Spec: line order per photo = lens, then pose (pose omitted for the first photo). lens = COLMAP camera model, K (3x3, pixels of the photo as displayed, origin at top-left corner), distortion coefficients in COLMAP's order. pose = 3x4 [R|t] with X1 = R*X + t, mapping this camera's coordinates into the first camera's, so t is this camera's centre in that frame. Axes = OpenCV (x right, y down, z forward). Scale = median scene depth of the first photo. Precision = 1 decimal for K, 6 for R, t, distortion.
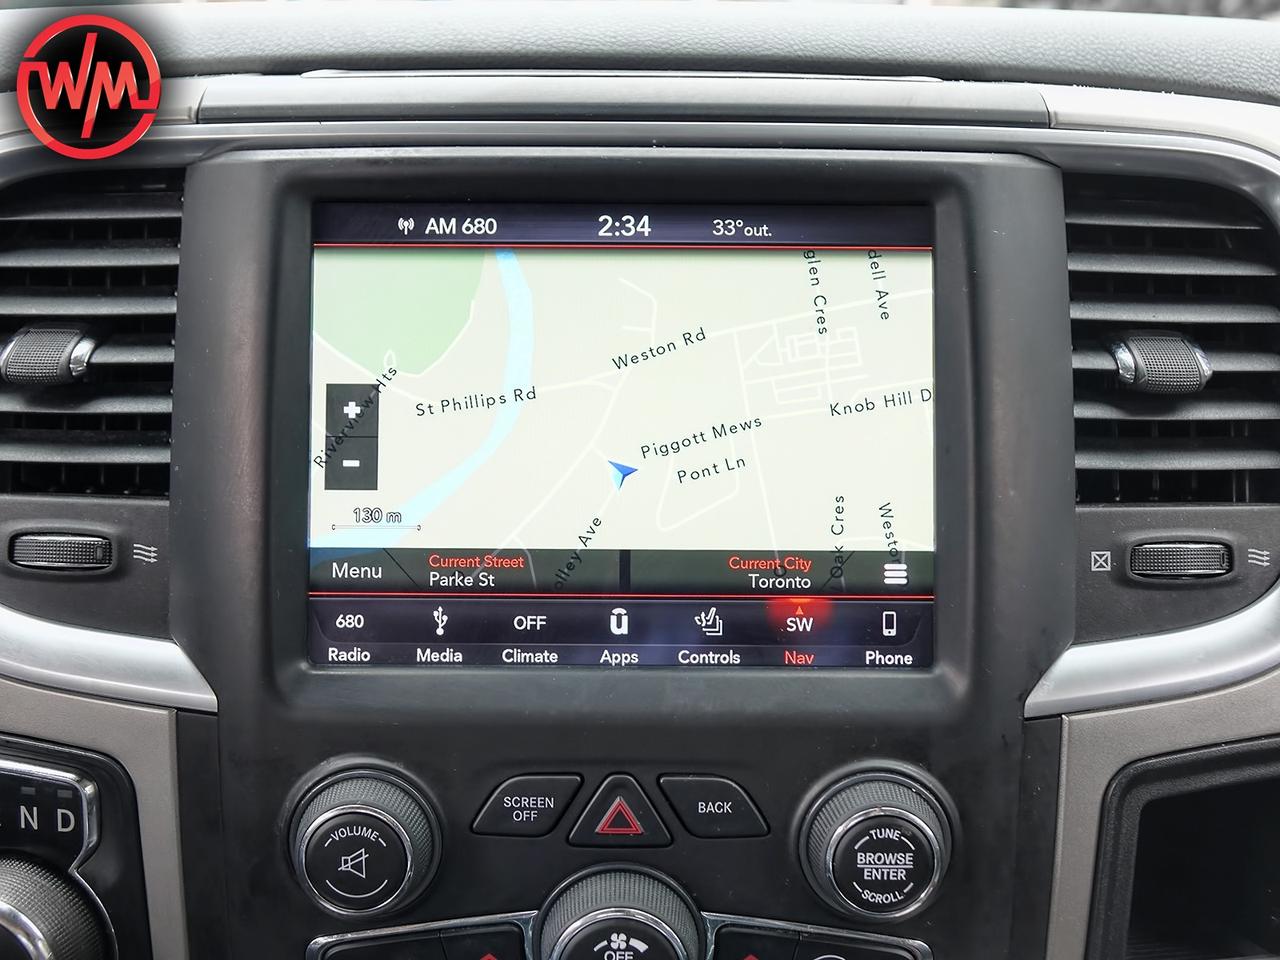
lens RADIAL K [[1366.9, 0, 632.6], [0, 1366.9, 475.6], [0, 0, 1]] dist [-0.015652, 0.000000]
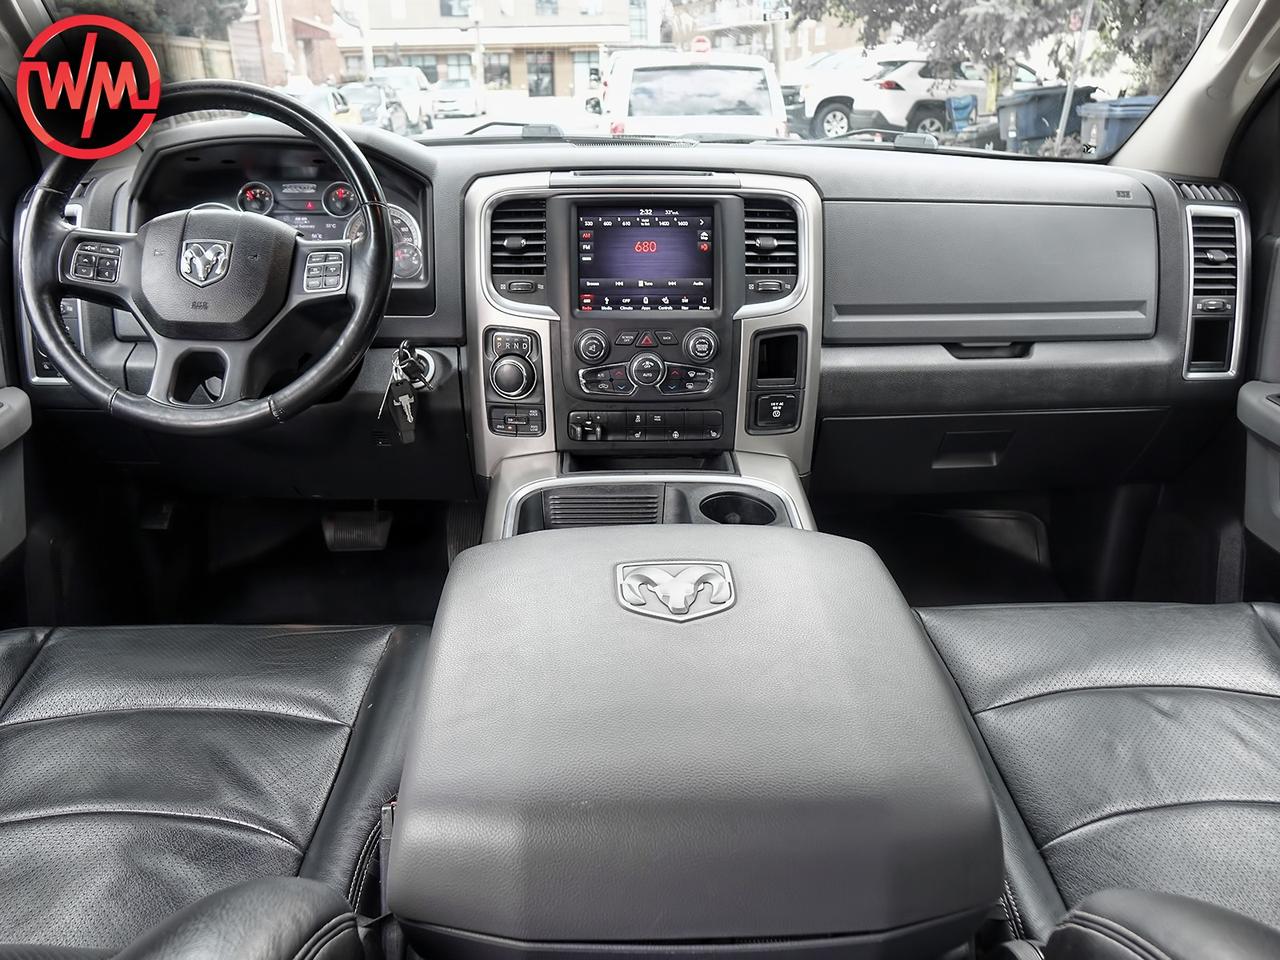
lens RADIAL K [[909.9, 0, 639.3], [0, 909.9, 466.4], [0, 0, 1]] dist [-0.004831, 0.000658]
pose [[0.999332, -0.014912, 0.033376, -0.141524], [0.011337, 0.994424, 0.104840, 0.340535], [-0.034753, -0.104392, 0.993929, -2.090216]]
